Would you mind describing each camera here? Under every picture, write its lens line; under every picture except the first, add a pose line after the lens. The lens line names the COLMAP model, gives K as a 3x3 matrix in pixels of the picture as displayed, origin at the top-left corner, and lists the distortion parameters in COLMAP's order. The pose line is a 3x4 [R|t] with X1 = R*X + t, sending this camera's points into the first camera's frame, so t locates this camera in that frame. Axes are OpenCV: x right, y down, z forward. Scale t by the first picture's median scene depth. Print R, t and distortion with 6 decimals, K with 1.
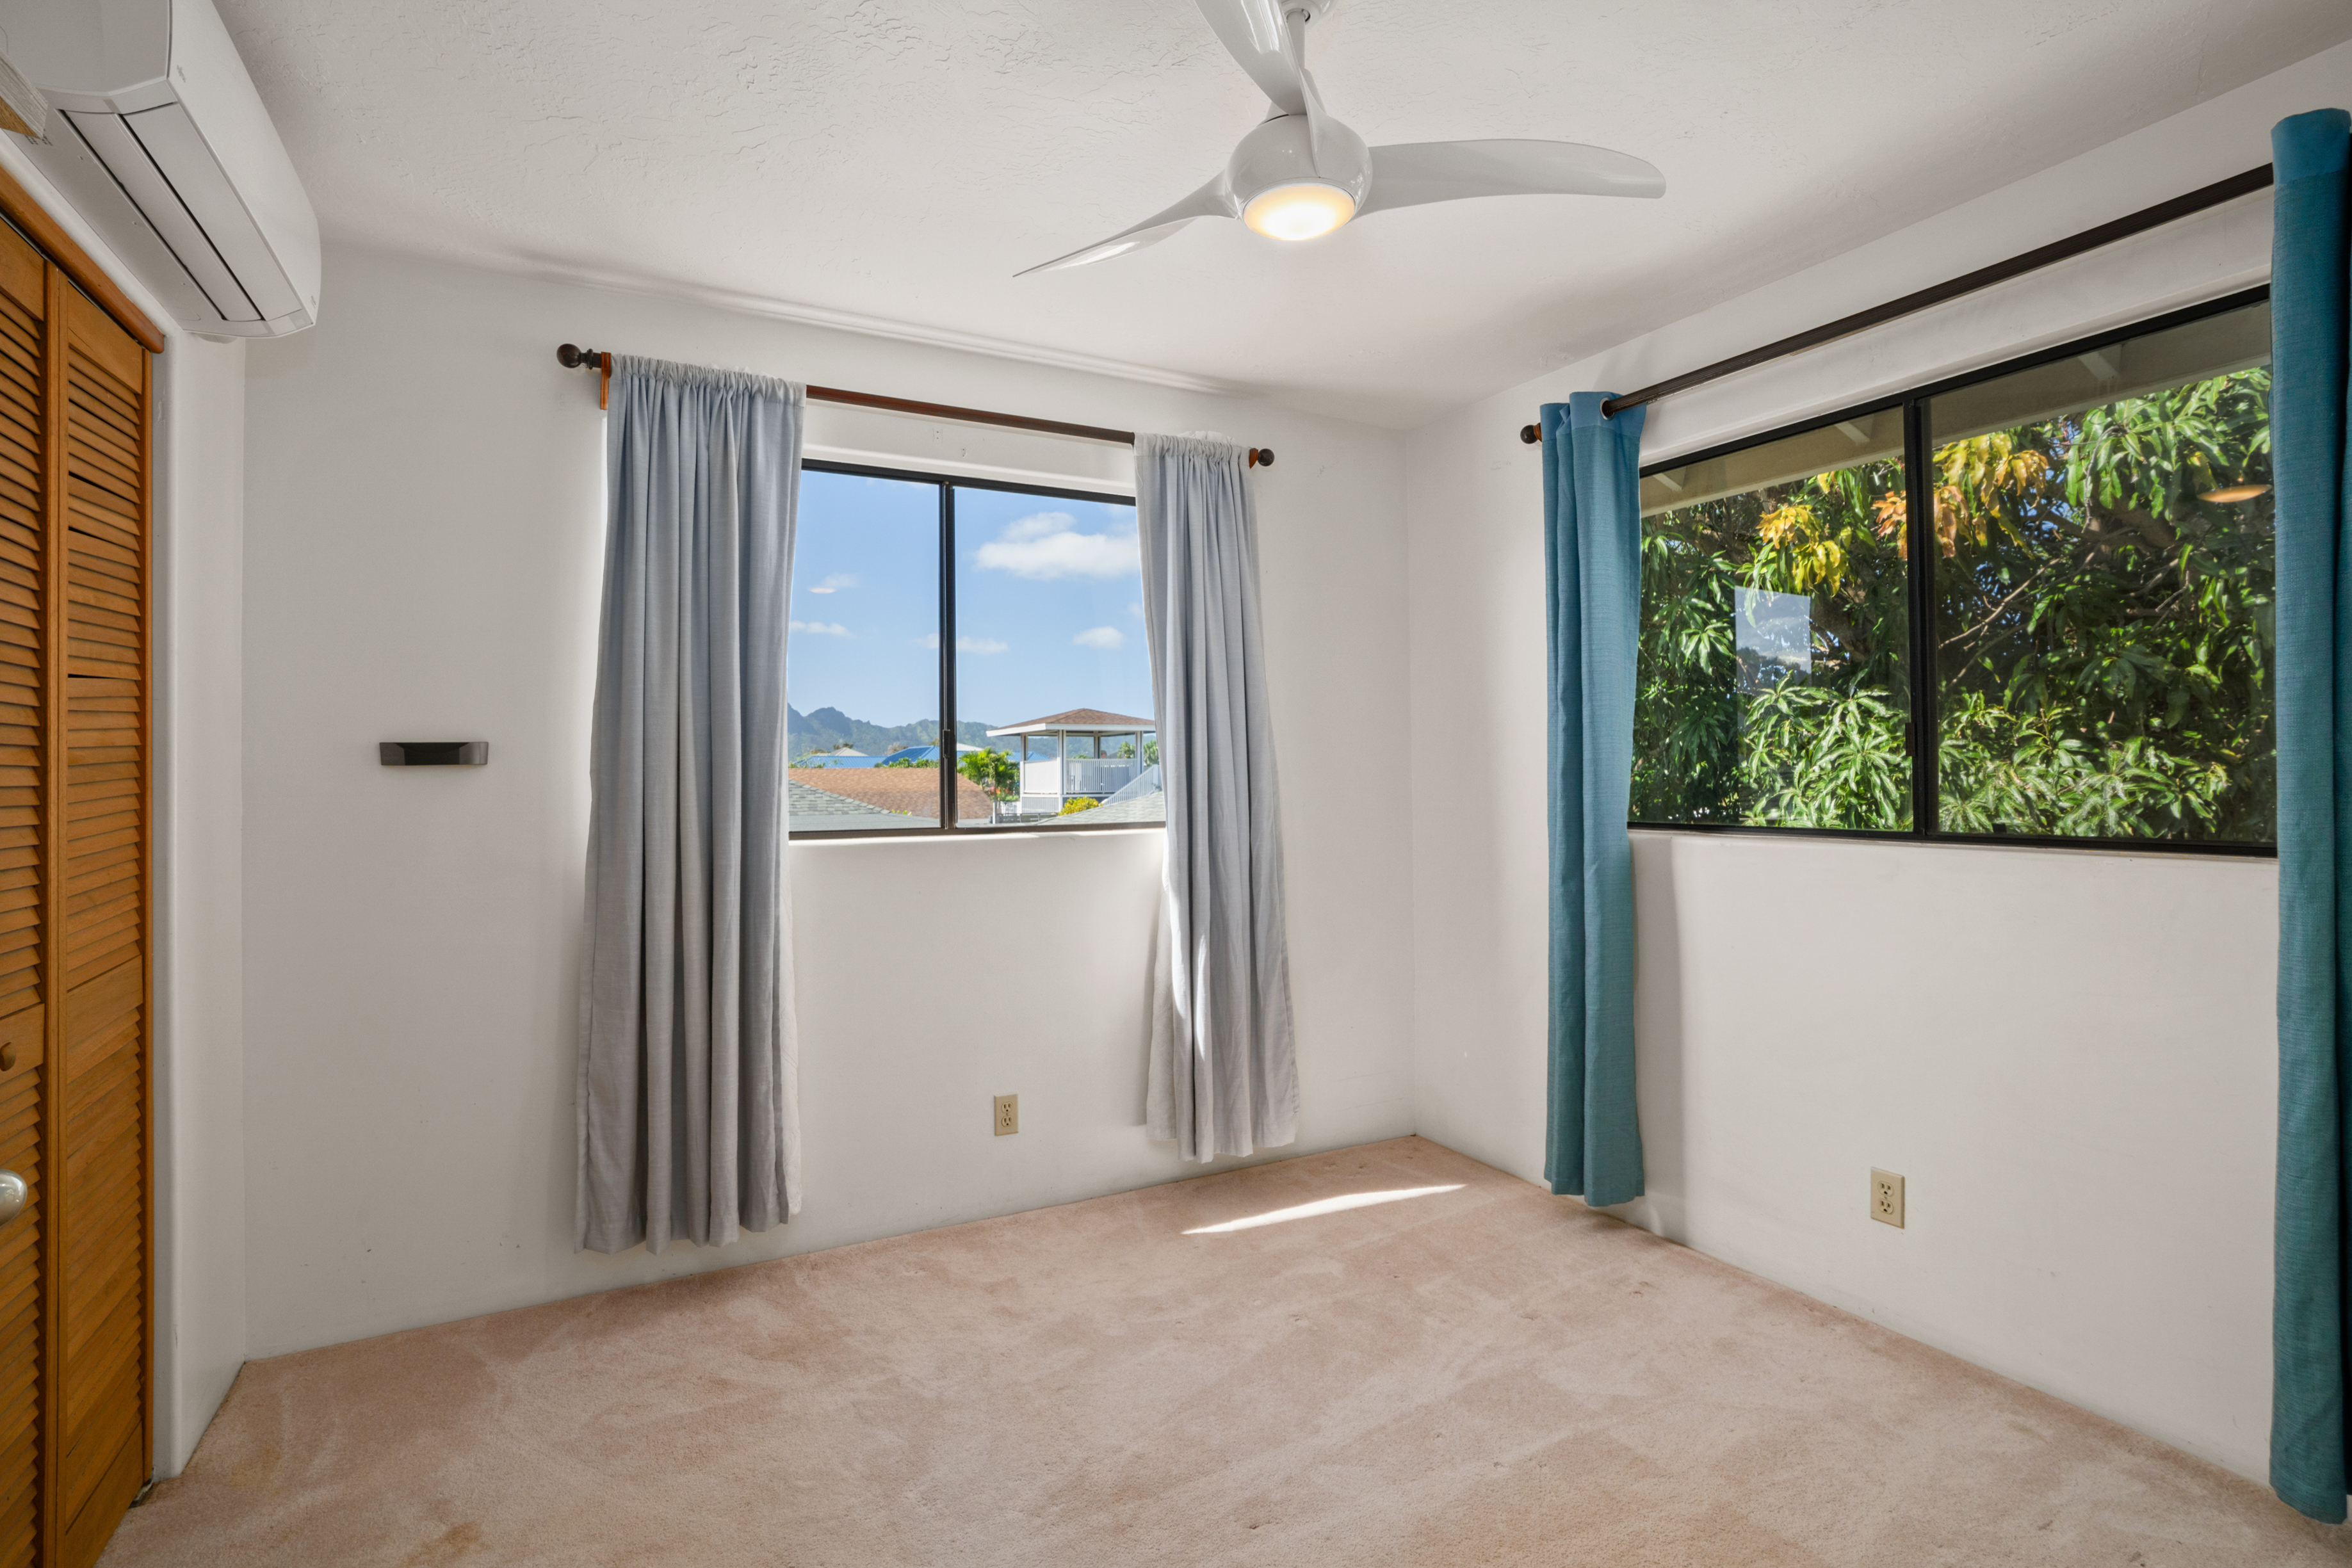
lens RADIAL K [[1118.0, 0, 1169.6], [0, 1118.0, 762.4], [0, 0, 1]] dist [-0.037277, 0.016297]
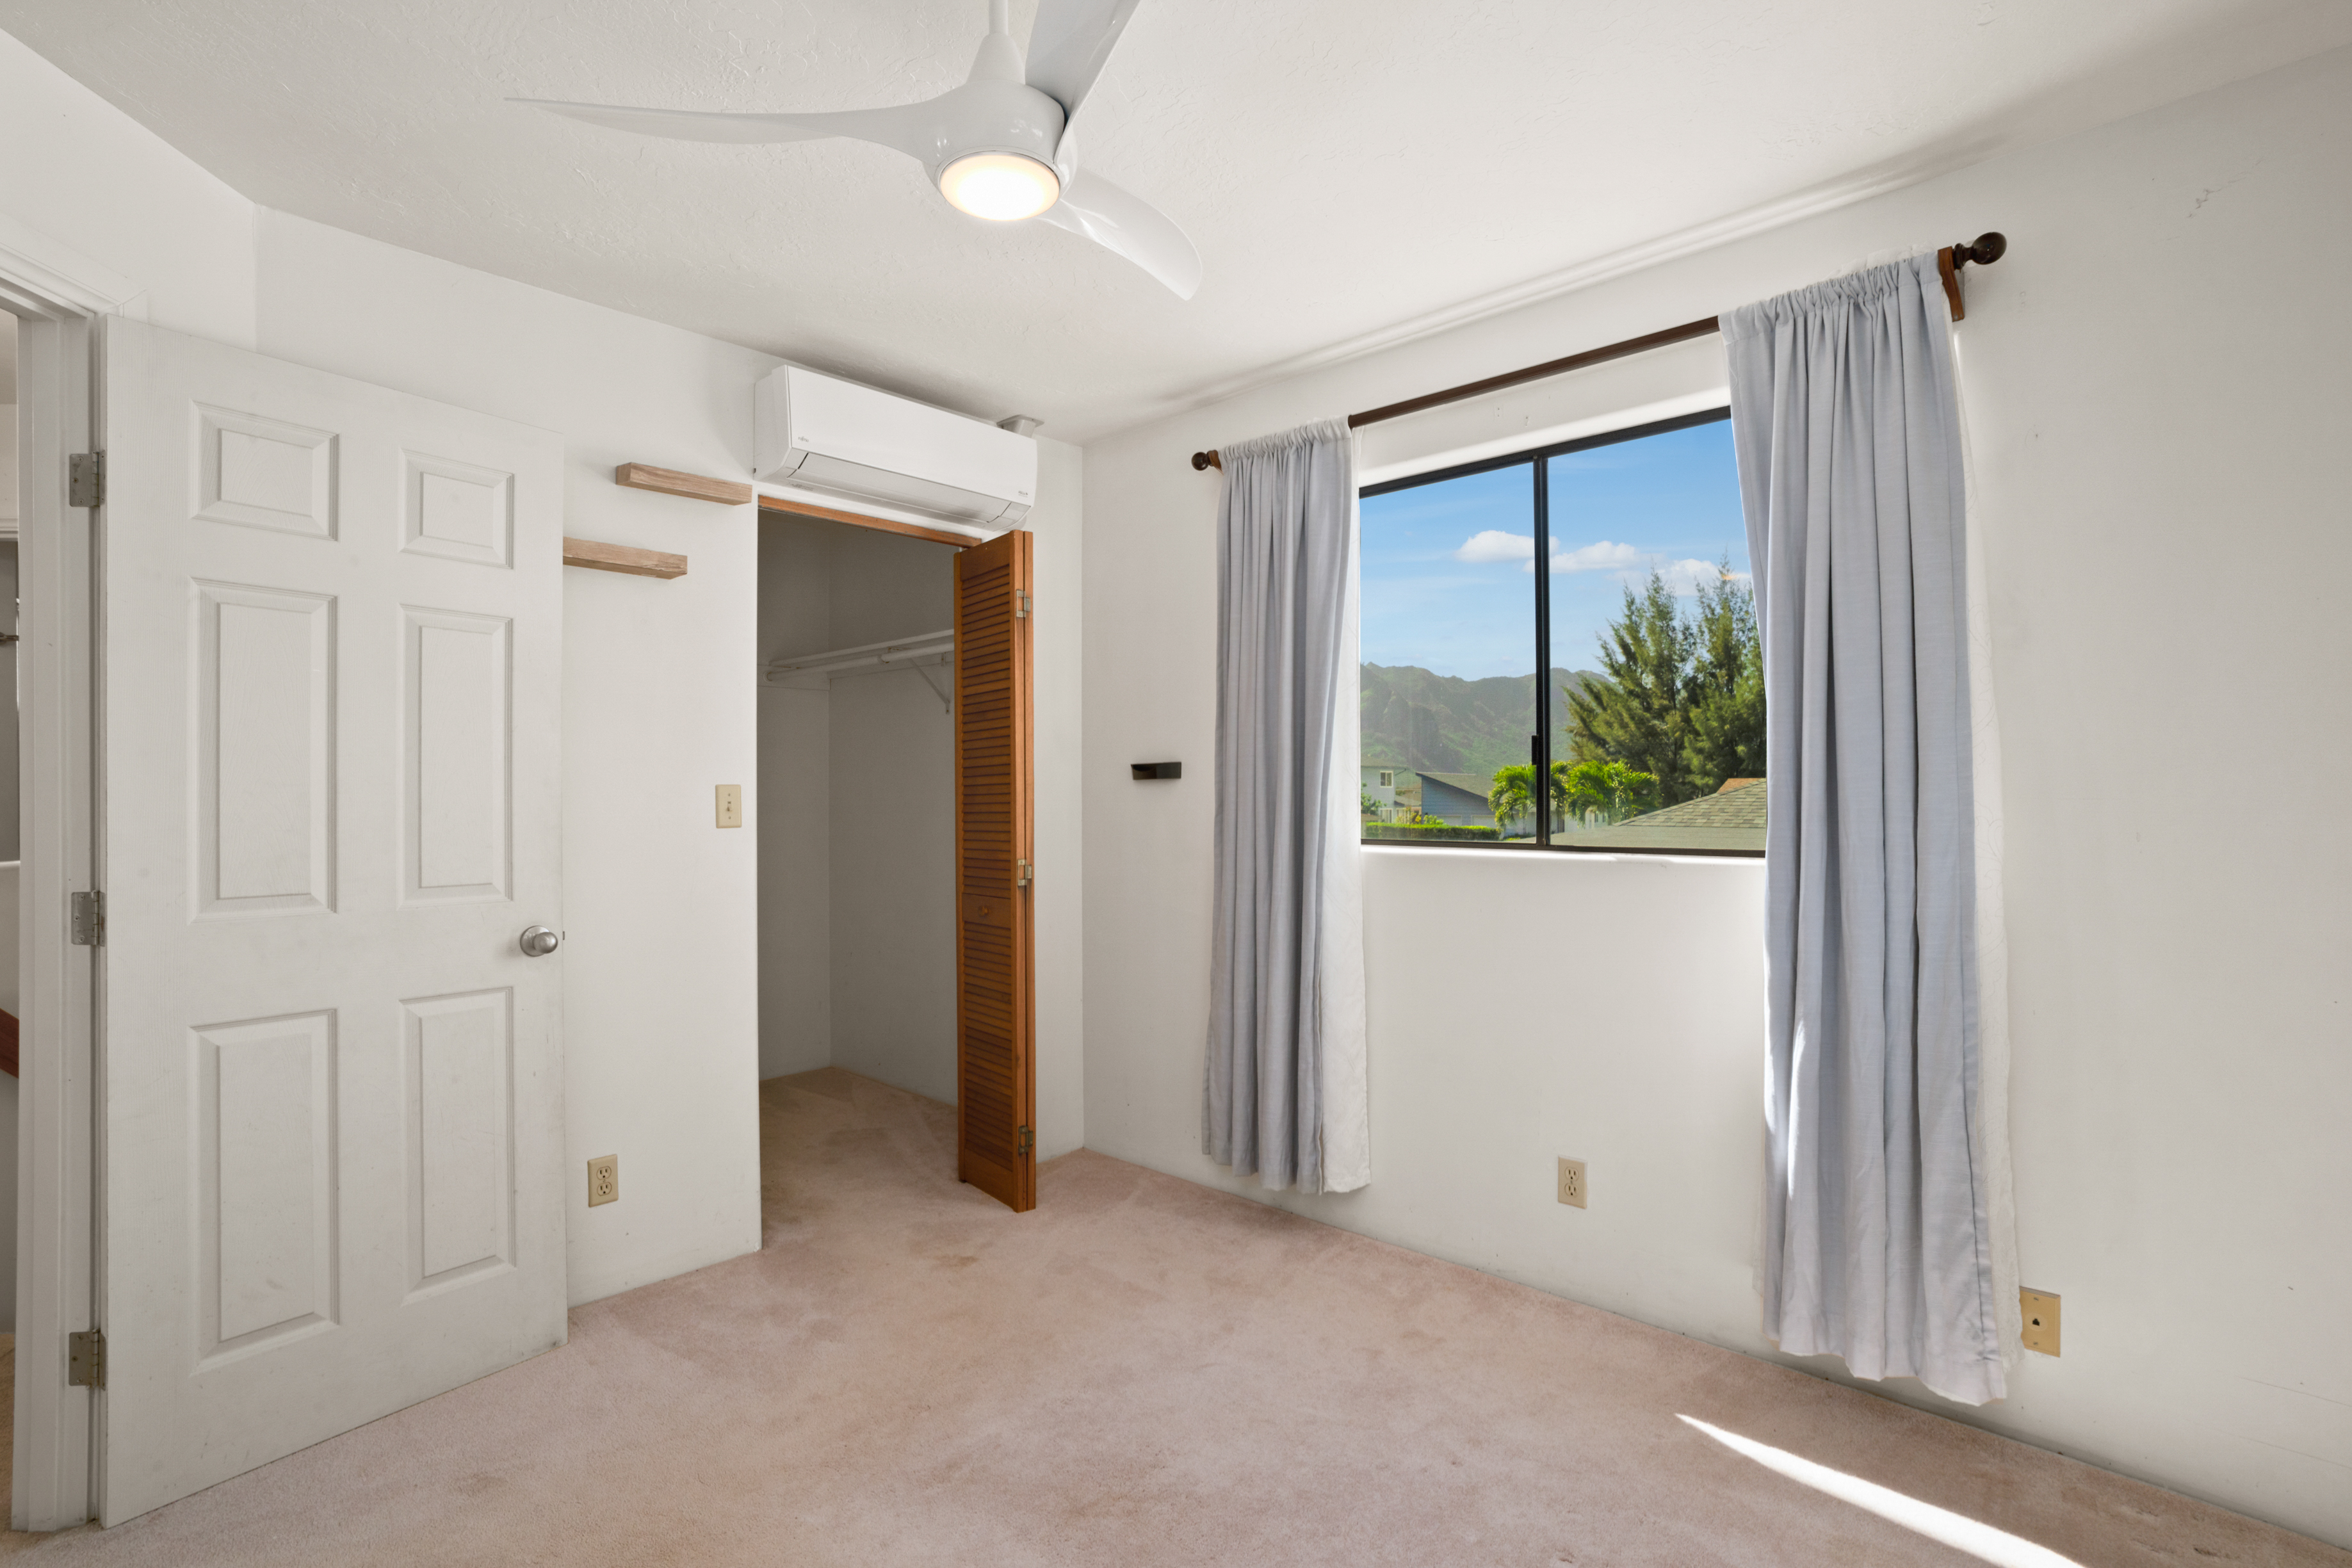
lens RADIAL K [[1118.0, 0, 1172.8], [0, 1118.0, 803.1], [0, 0, 1]] dist [-0.037277, 0.016297]
pose [[0.323852, 0.011741, -0.946035, 0.629543], [0.011351, 0.999803, 0.016294, 0.008769], [0.946040, -0.016015, 0.323655, 0.497886]]
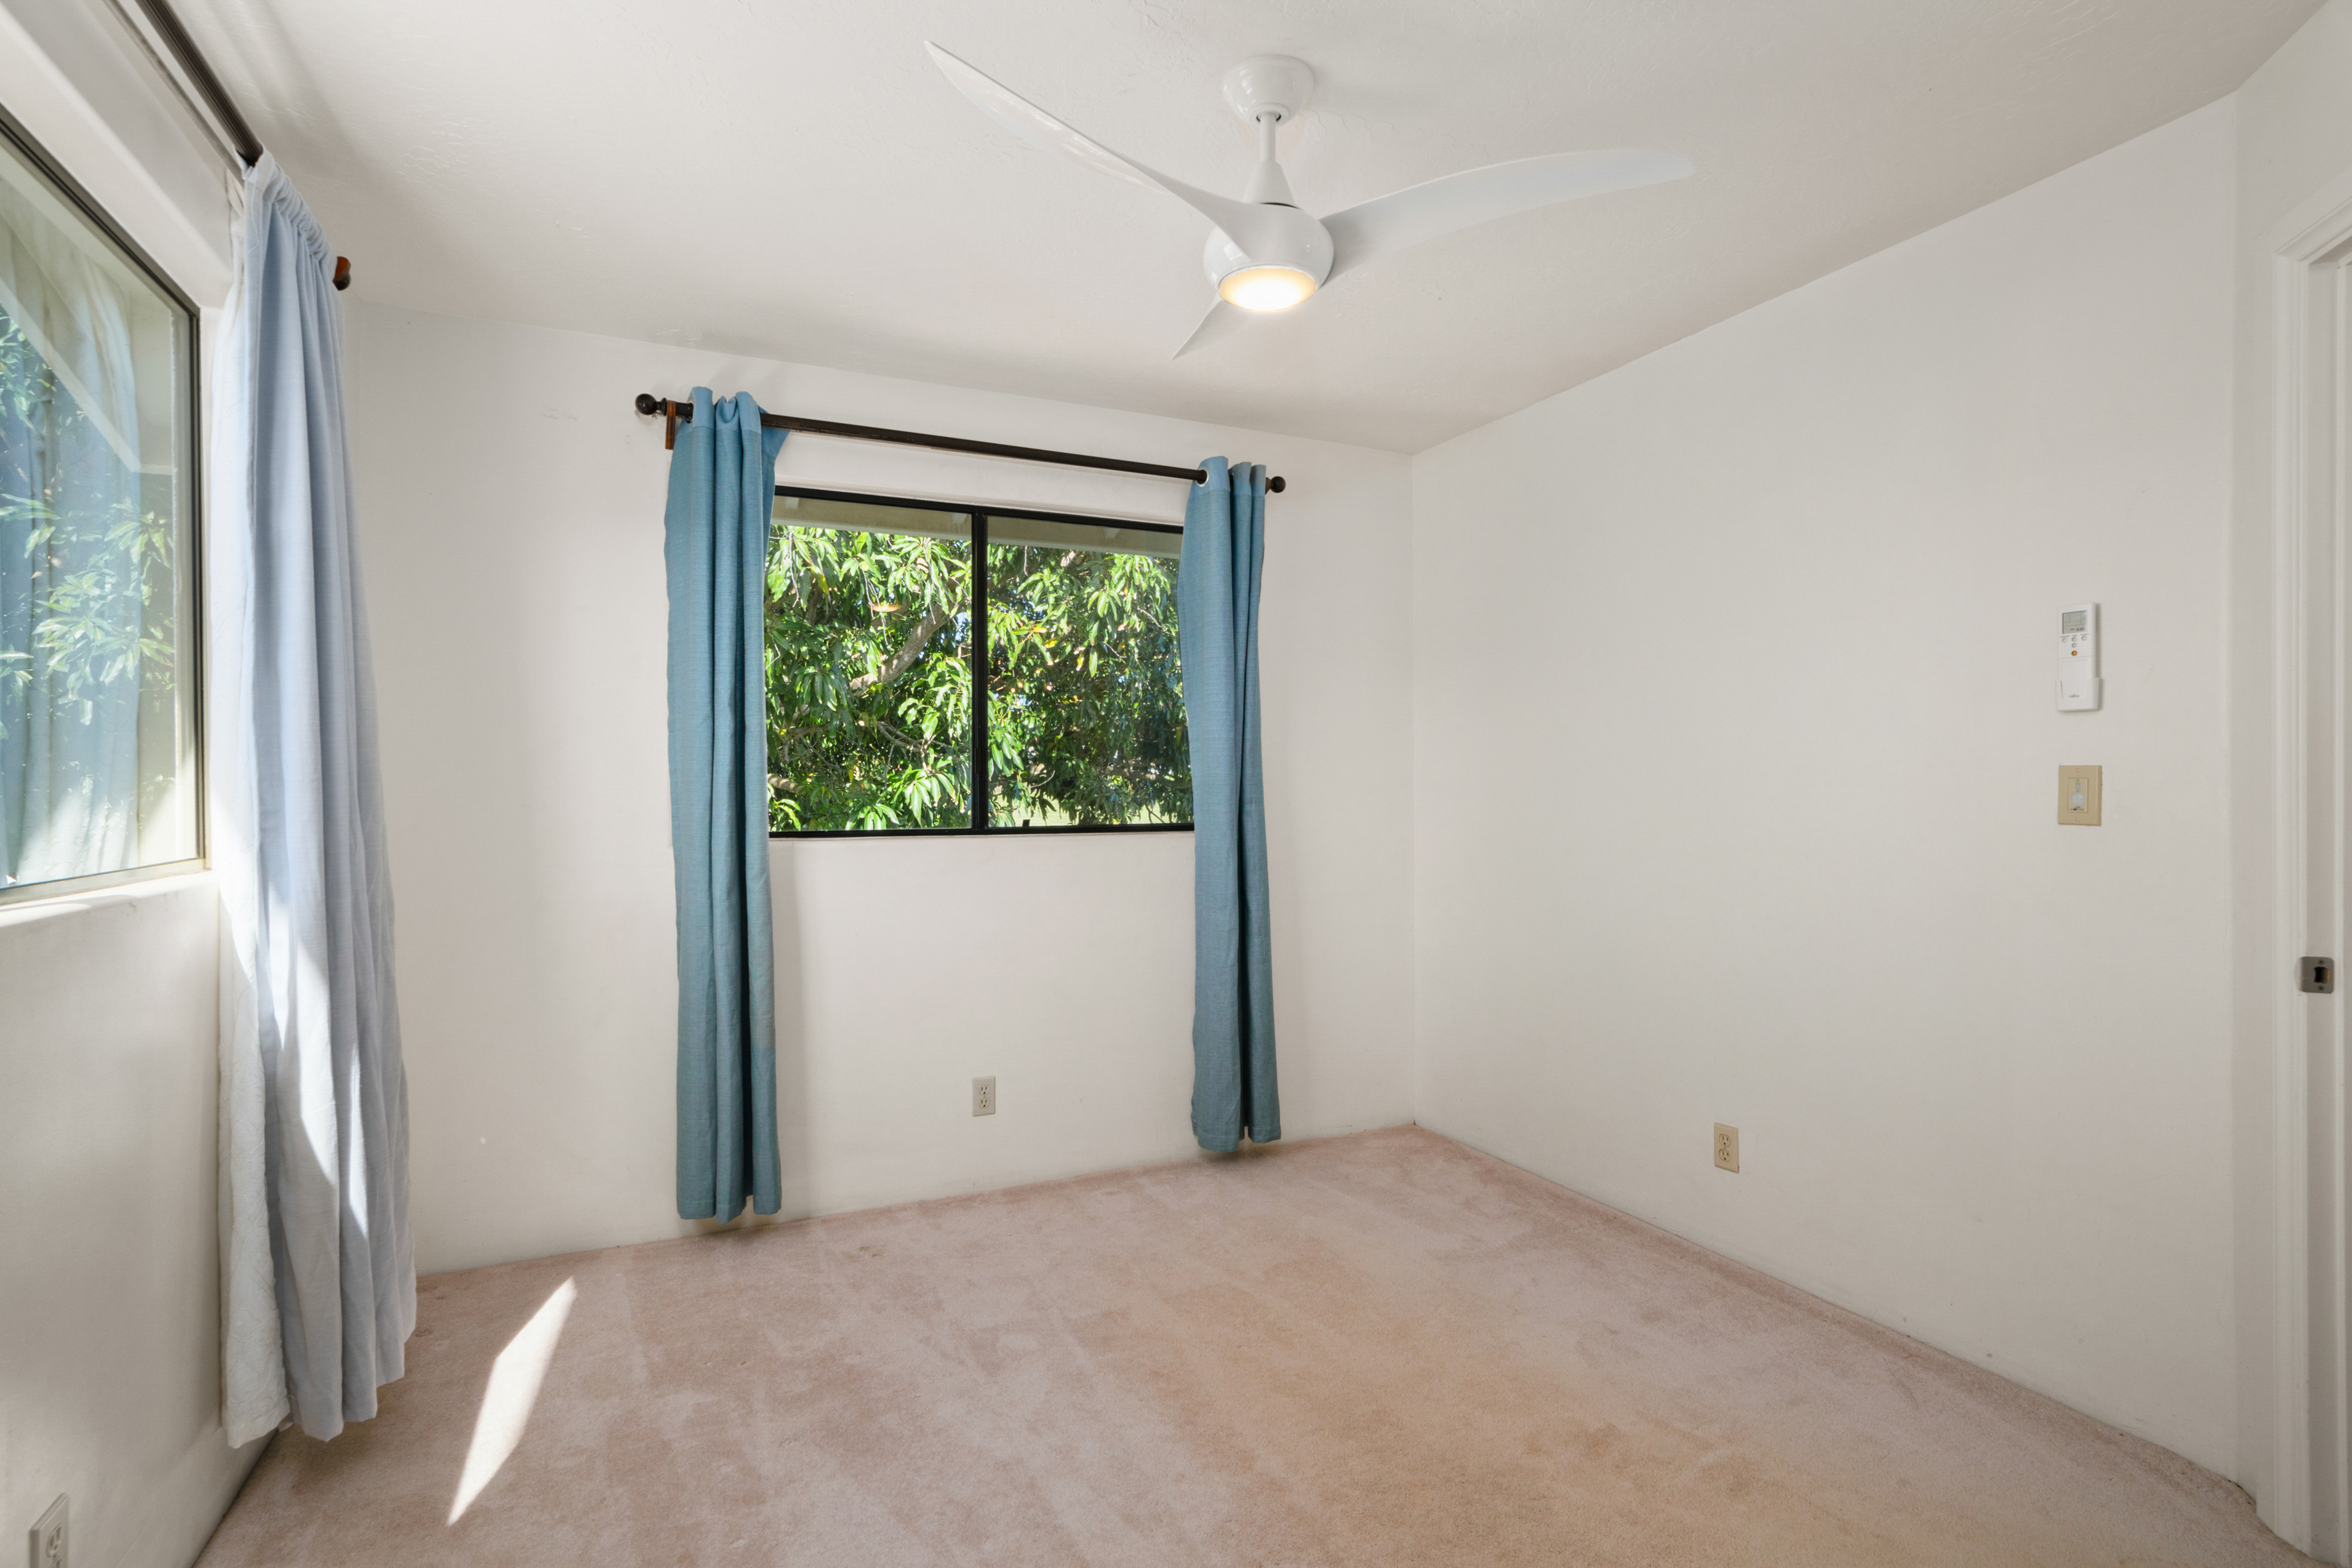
lens RADIAL K [[1118.0, 0, 1159.1], [0, 1118.0, 780.9], [0, 0, 1]] dist [-0.037277, 0.016297]
pose [[0.063355, 0.004461, 0.997981, -0.631061], [-0.017924, 0.999834, -0.003332, 0.004436], [-0.997830, -0.017677, 0.063424, 0.620069]]
